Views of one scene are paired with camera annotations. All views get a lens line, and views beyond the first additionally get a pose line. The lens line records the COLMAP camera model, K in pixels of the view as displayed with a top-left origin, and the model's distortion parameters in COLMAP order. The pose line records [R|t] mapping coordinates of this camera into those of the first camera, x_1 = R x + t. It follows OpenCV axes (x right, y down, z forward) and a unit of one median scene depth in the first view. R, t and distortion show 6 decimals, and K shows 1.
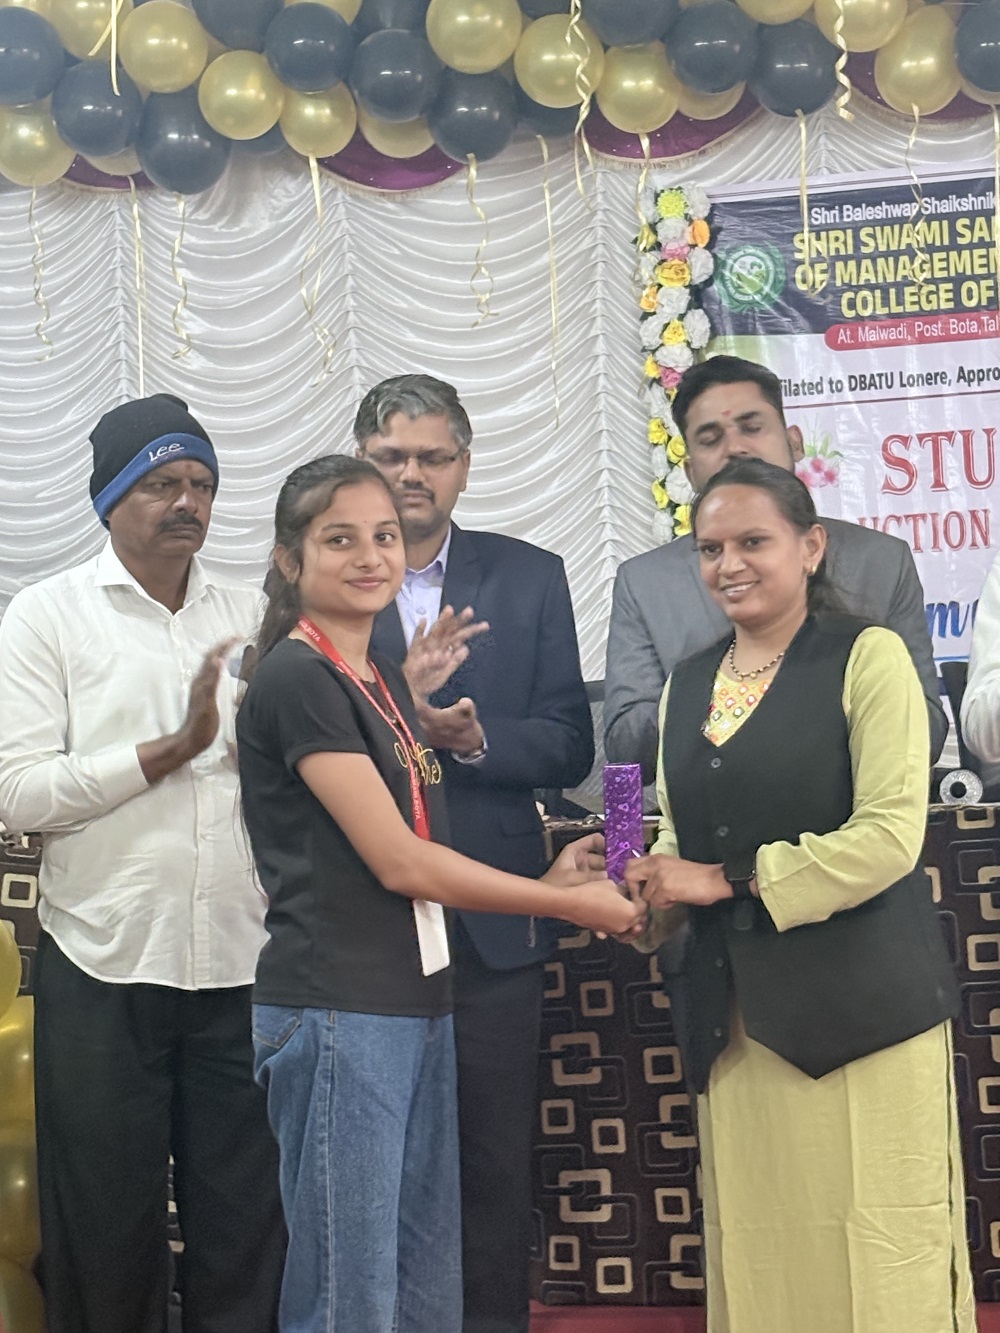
lens RADIAL K [[3141.3, 0, 506.3], [0, 3141.3, 662.3], [0, 0, 1]] dist [0.297378, -1.470707]
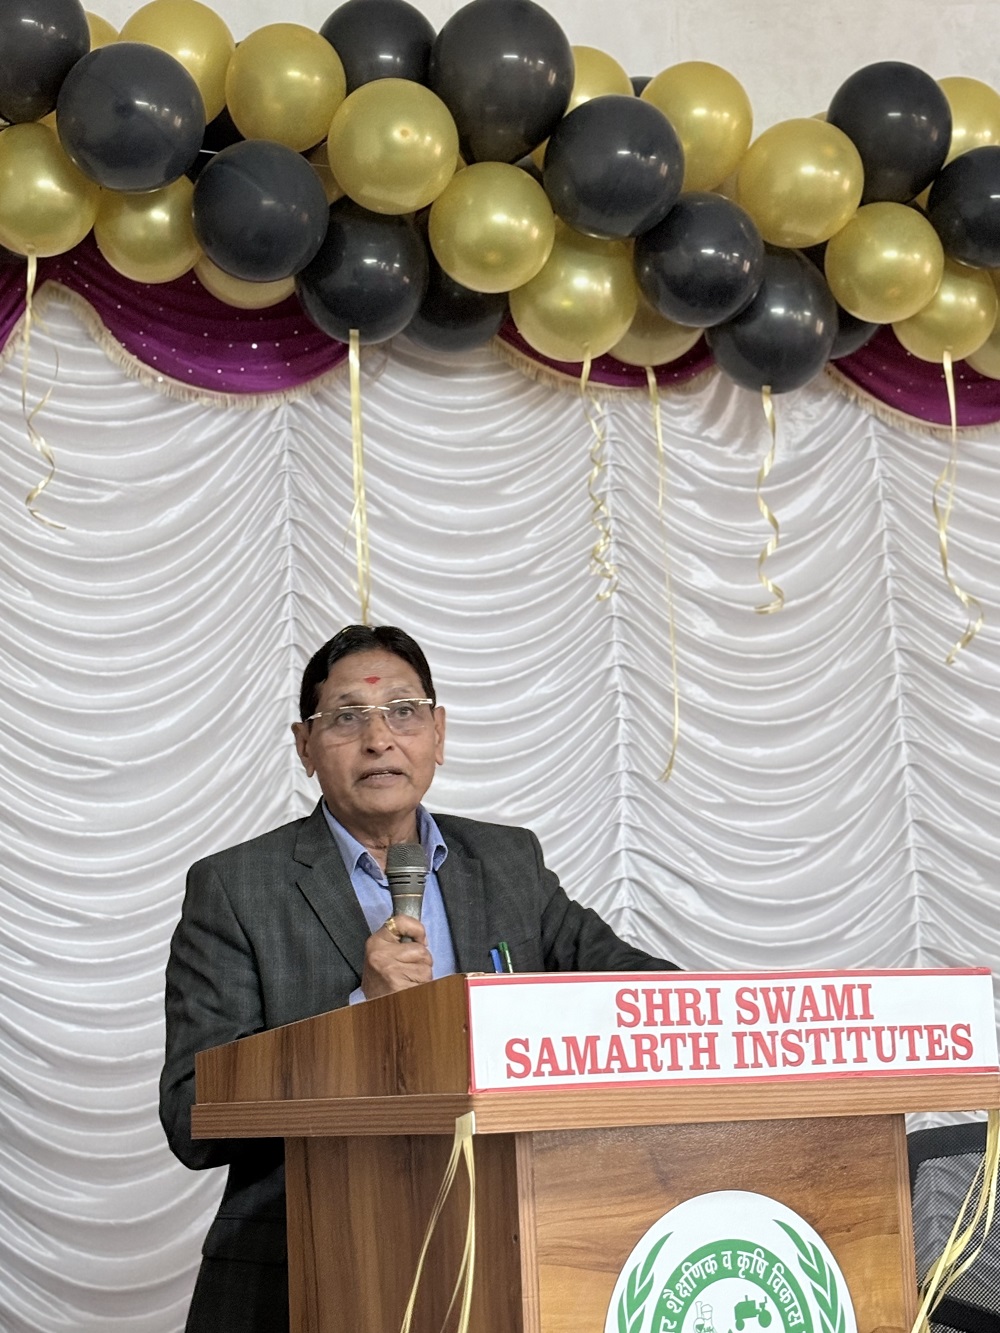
lens RADIAL K [[2670.5, 0, 497.2], [0, 2670.5, 672.2], [0, 0, 1]] dist [0.374779, -1.796075]
pose [[0.917004, 0.077536, 0.391270, -0.390436], [-0.016009, 0.987289, -0.158126, 0.013983], [-0.398557, 0.138739, 0.906589, 0.468635]]
